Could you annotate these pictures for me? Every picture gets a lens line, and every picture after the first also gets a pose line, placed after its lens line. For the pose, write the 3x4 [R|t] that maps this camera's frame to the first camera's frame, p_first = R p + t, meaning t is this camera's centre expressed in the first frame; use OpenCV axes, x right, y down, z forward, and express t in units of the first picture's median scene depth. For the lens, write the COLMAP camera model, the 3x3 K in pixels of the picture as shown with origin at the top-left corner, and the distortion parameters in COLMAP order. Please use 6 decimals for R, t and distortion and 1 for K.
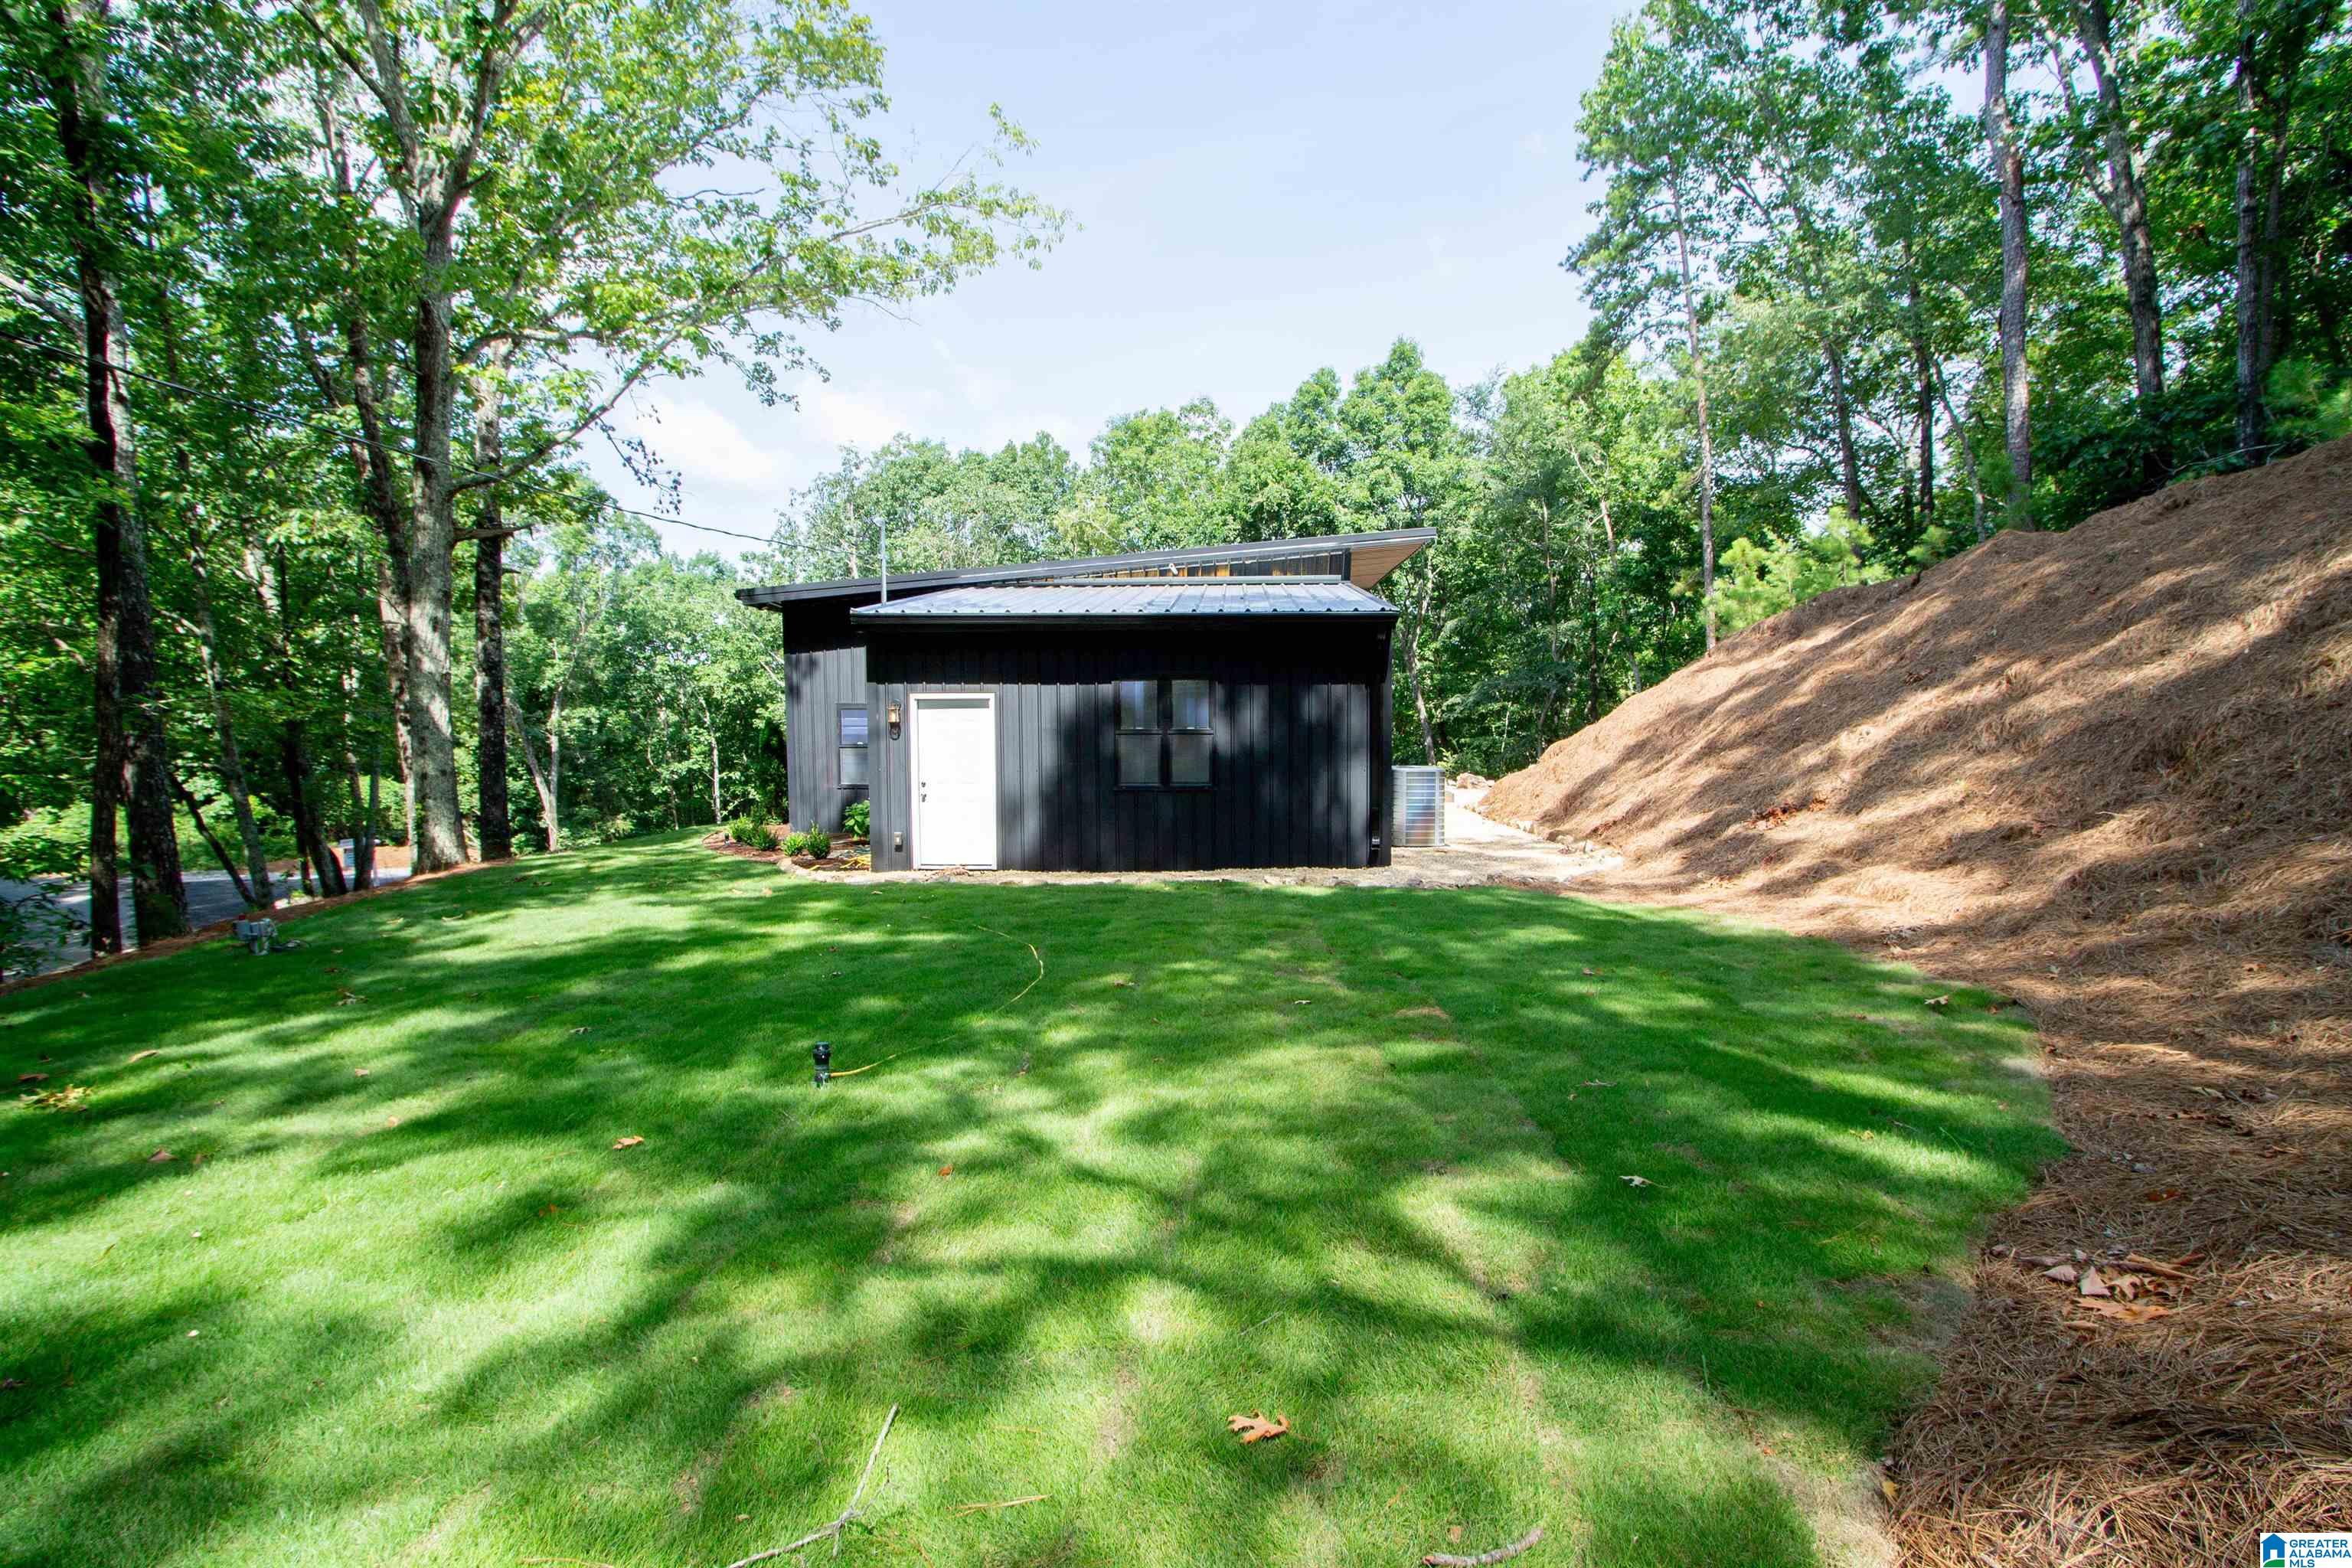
lens RADIAL K [[1103.0, 0, 1176.9], [0, 1103.0, 774.9], [0, 0, 1]] dist [-0.016249, 0.003621]
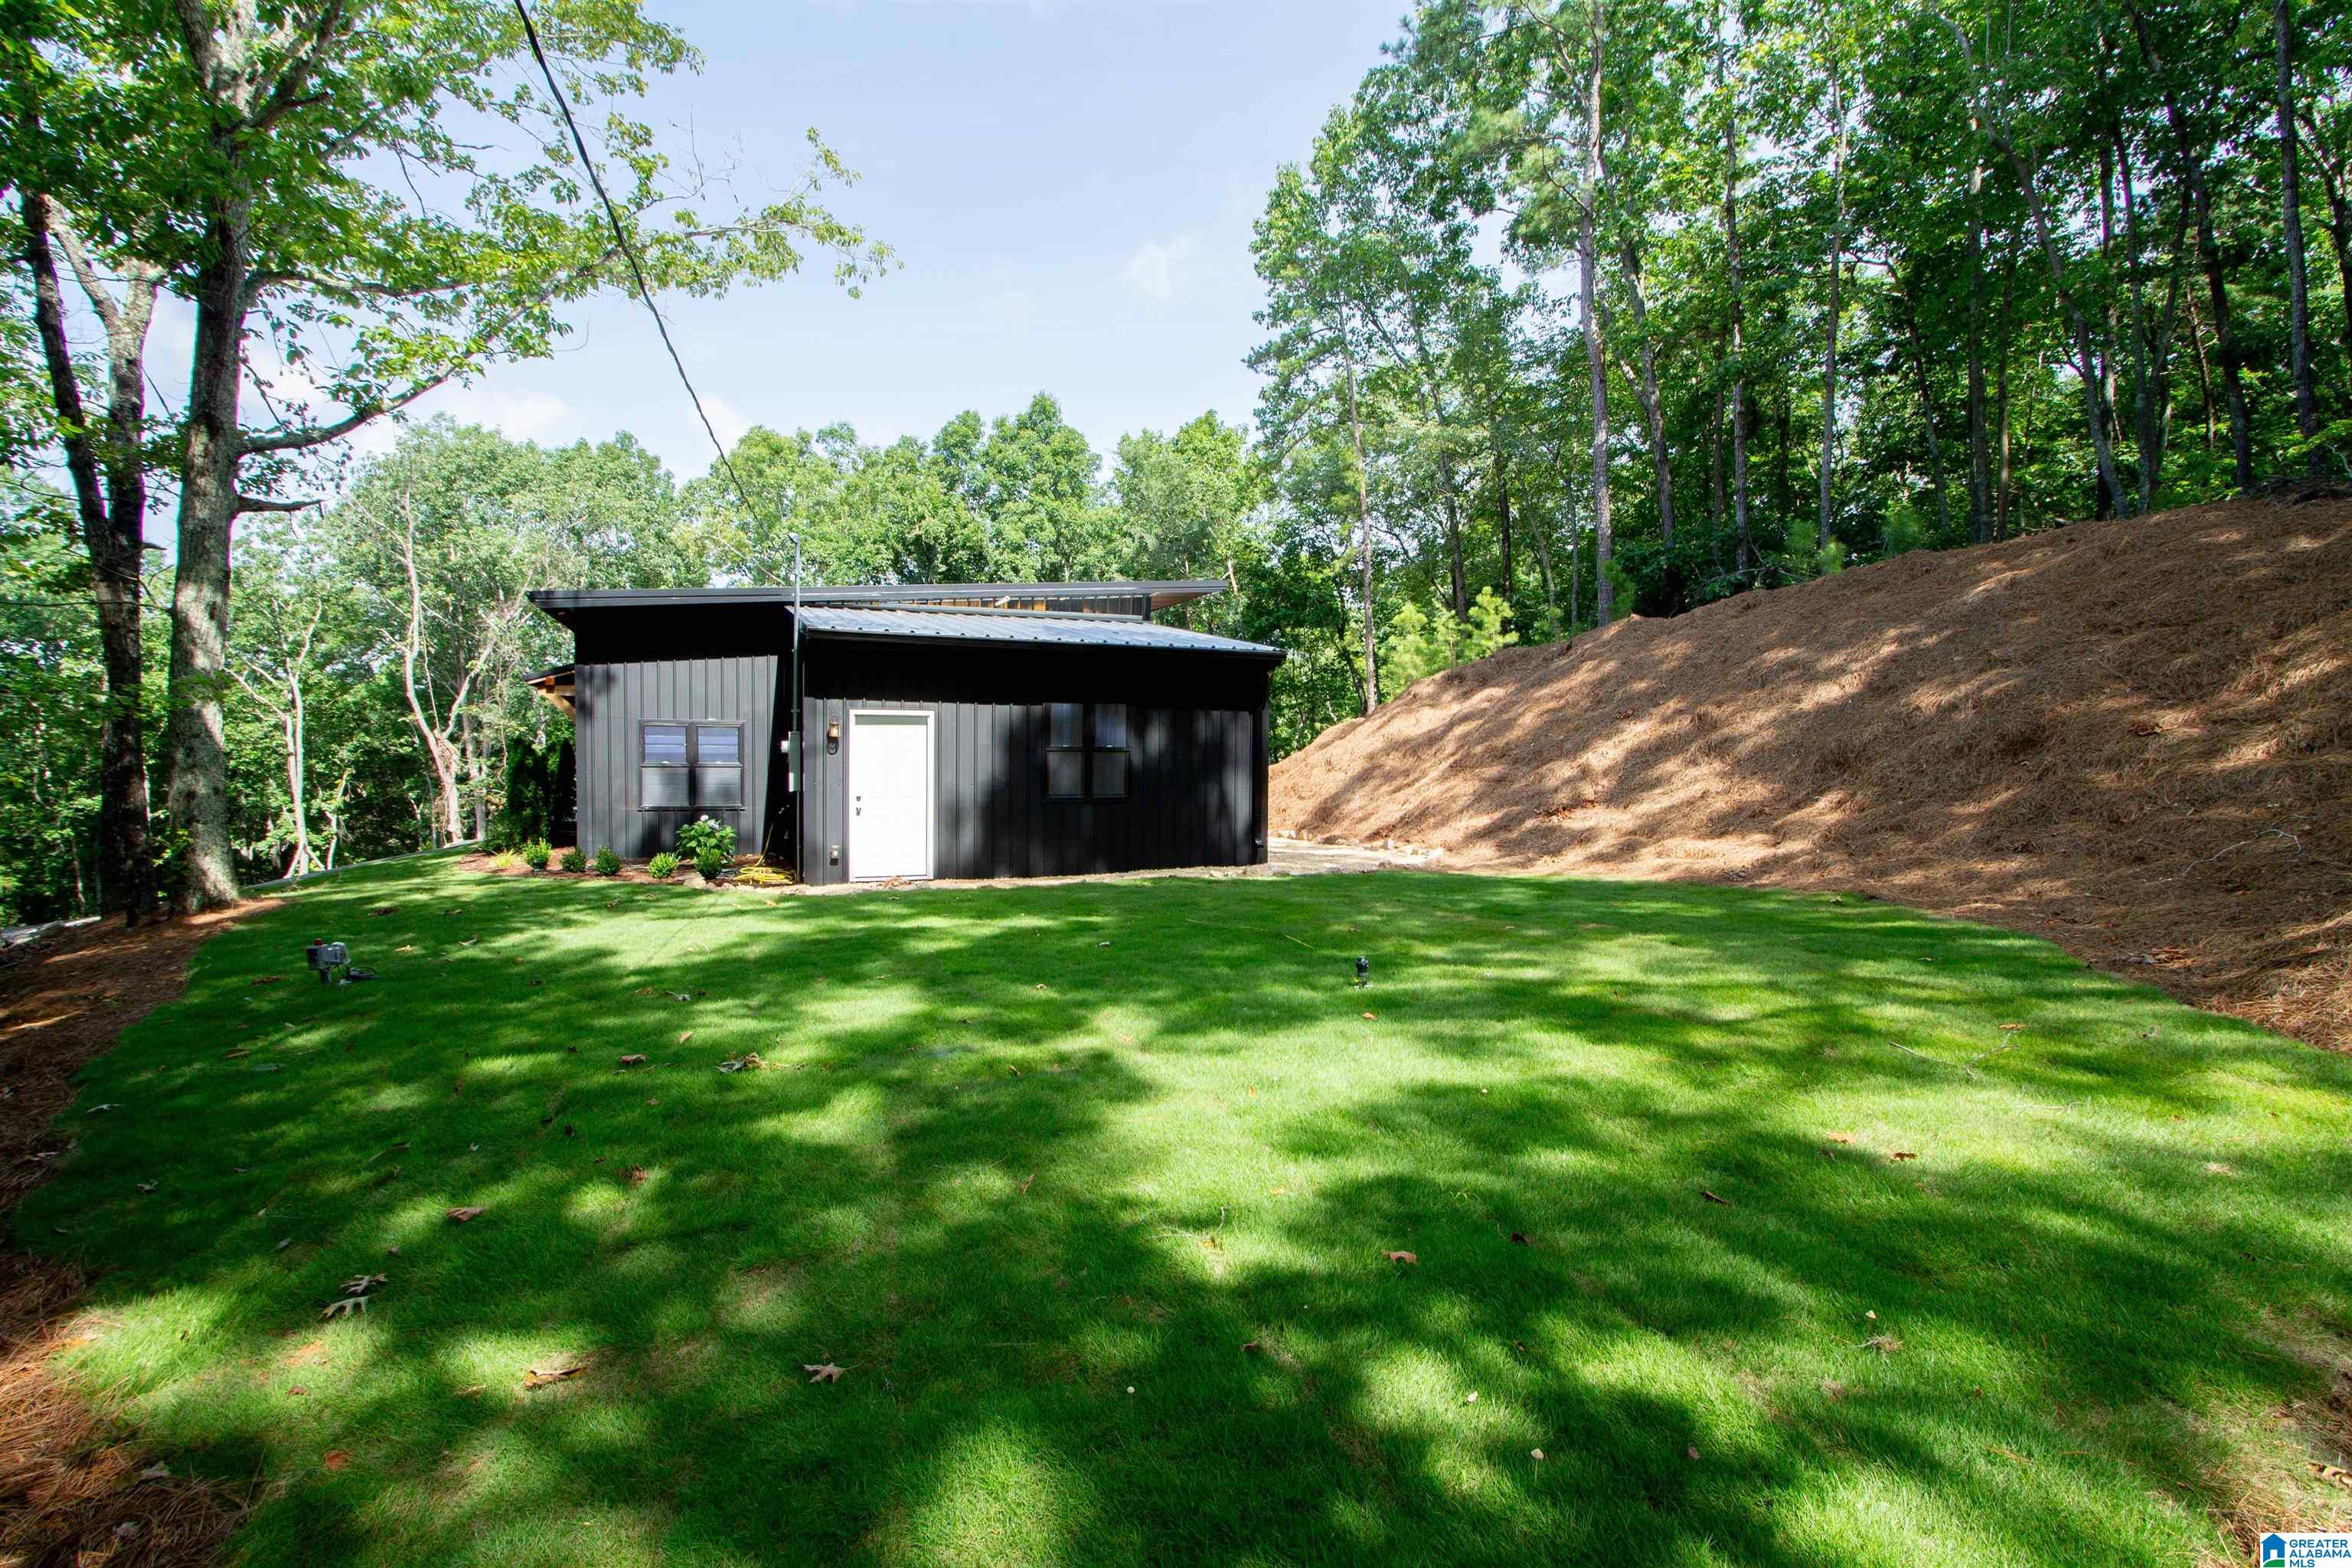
lens RADIAL K [[1103.0, 0, 1177.7], [0, 1103.0, 781.7], [0, 0, 1]] dist [-0.016249, 0.003621]
pose [[0.909110, -0.002628, 0.416548, -0.311067], [0.013335, 0.999651, -0.022797, 0.016400], [-0.416343, 0.026279, 0.908828, -0.039375]]
